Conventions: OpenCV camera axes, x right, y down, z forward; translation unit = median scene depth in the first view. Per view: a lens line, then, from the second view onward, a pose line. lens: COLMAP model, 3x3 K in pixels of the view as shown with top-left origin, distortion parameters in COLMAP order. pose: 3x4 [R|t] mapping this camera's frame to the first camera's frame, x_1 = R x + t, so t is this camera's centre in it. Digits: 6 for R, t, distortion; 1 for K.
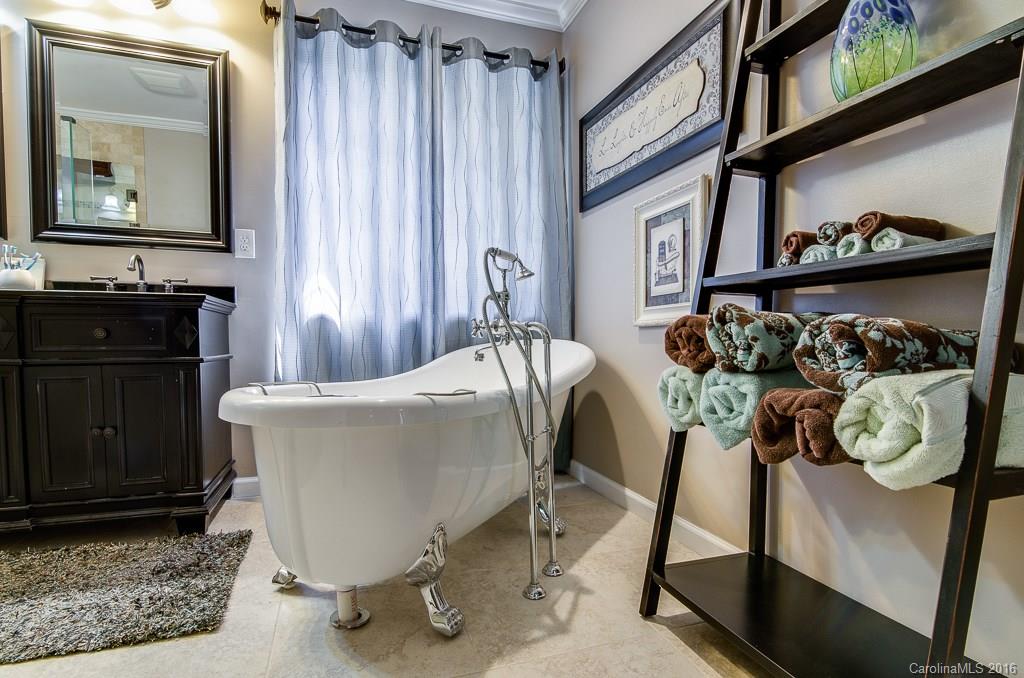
lens RADIAL K [[504.1, 0, 510.3], [0, 504.1, 357.7], [0, 0, 1]] dist [0.000505, -0.001218]
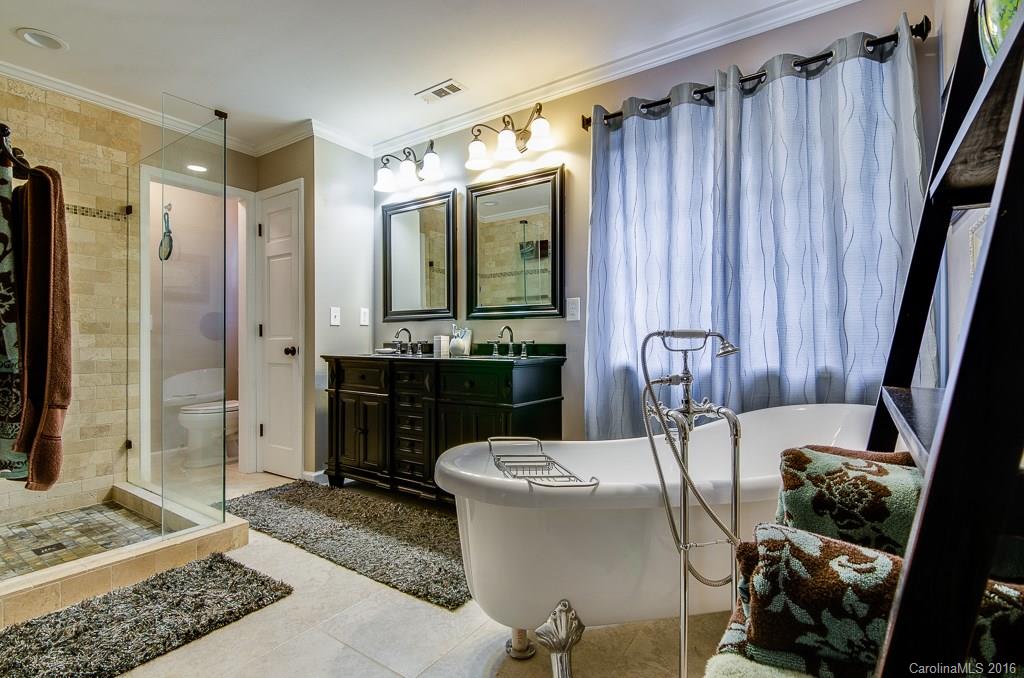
lens RADIAL K [[495.7, 0, 512.0], [0, 495.7, 339.0], [0, 0, 1]] dist [-0.001426, -0.000167]
pose [[0.600059, -0.005665, -0.799935, 0.383984], [-0.027381, 0.999244, -0.027616, -0.117801], [0.799487, 0.038475, 0.599450, 0.146248]]
